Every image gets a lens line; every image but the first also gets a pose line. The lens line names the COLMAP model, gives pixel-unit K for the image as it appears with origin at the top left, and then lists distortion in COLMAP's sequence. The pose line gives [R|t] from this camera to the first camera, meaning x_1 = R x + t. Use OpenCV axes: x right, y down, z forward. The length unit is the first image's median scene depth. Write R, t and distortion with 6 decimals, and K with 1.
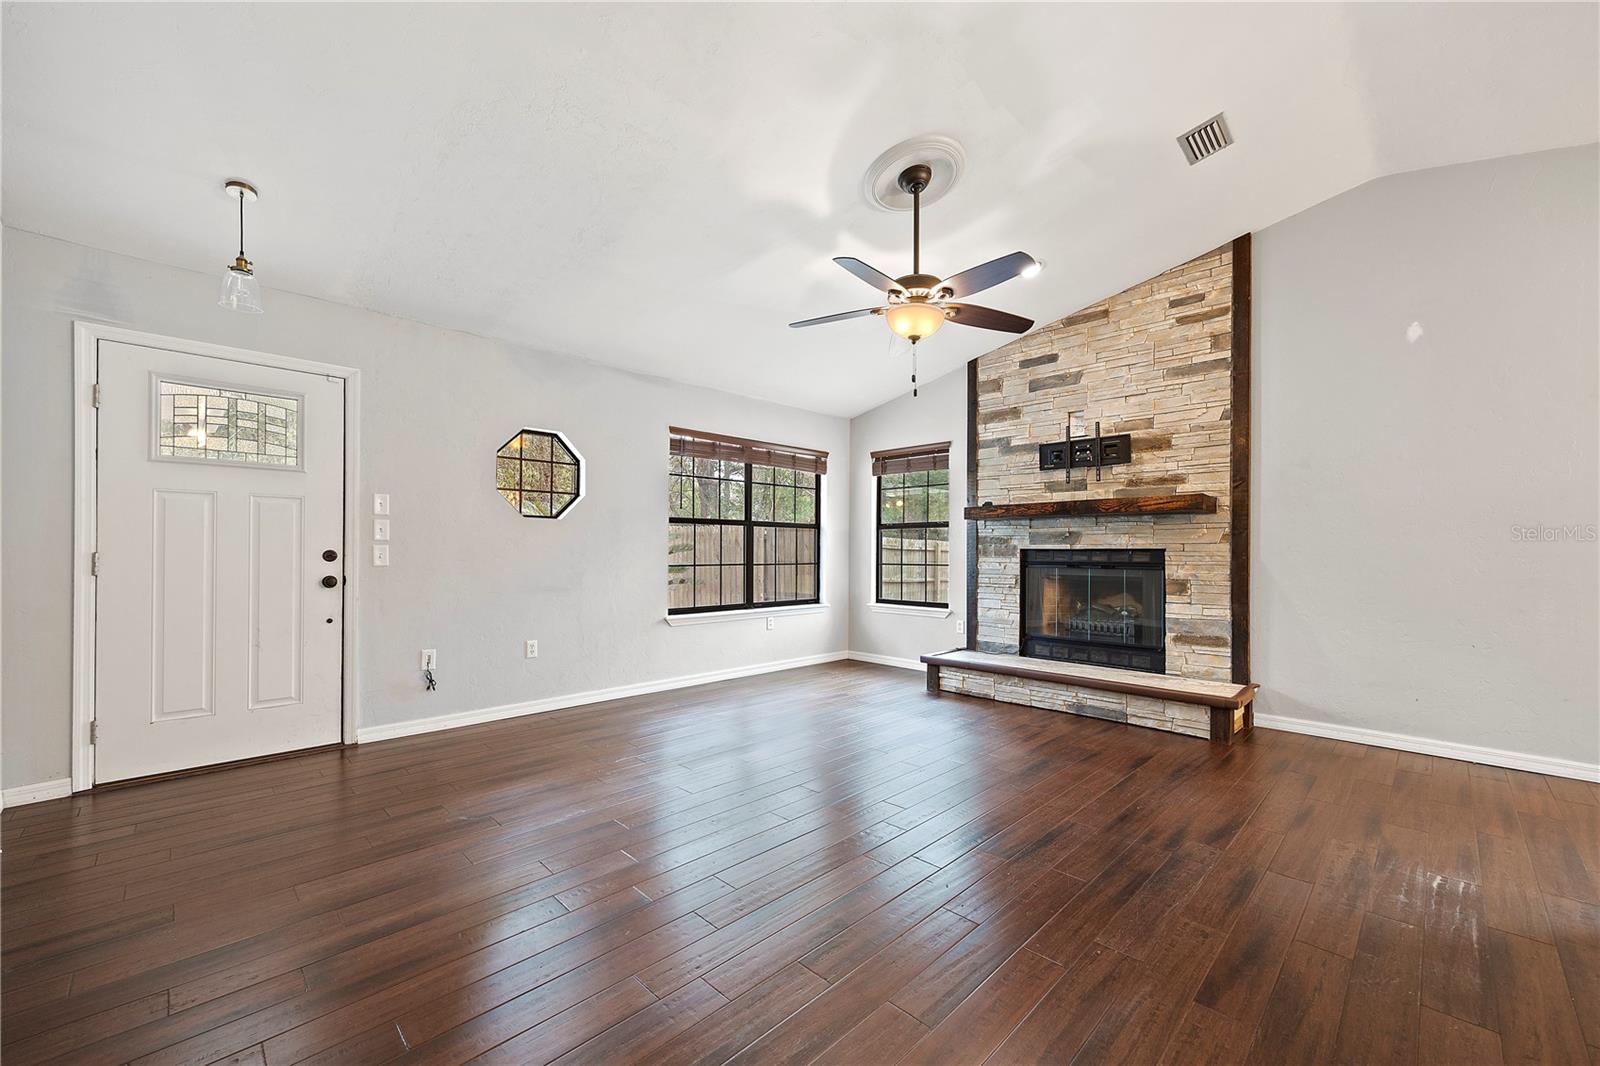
lens RADIAL K [[635.9, 0, 813.6], [0, 635.9, 551.4], [0, 0, 1]] dist [0.003207, -0.000079]
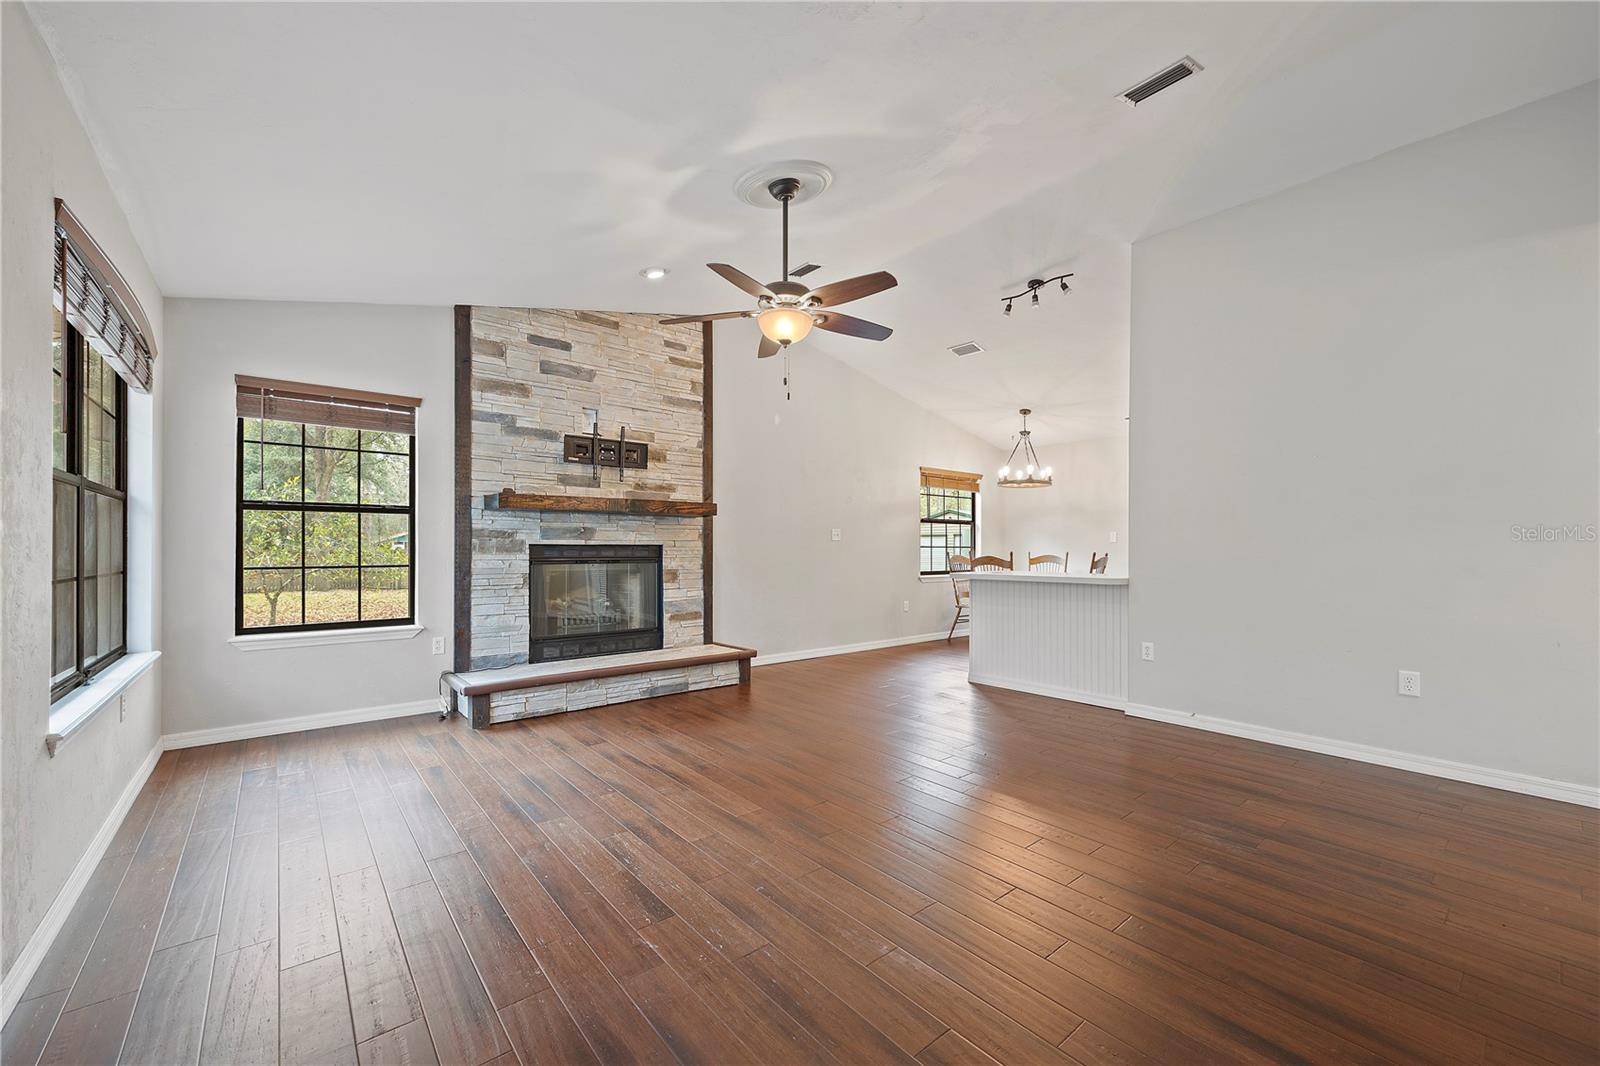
lens RADIAL K [[635.9, 0, 840.4], [0, 635.9, 541.5], [0, 0, 1]] dist [0.003207, -0.000079]
pose [[0.070176, 0.002288, 0.997532, -0.548740], [-0.005988, 0.999980, -0.001872, -0.008818], [-0.997517, -0.005842, 0.070188, 0.510470]]
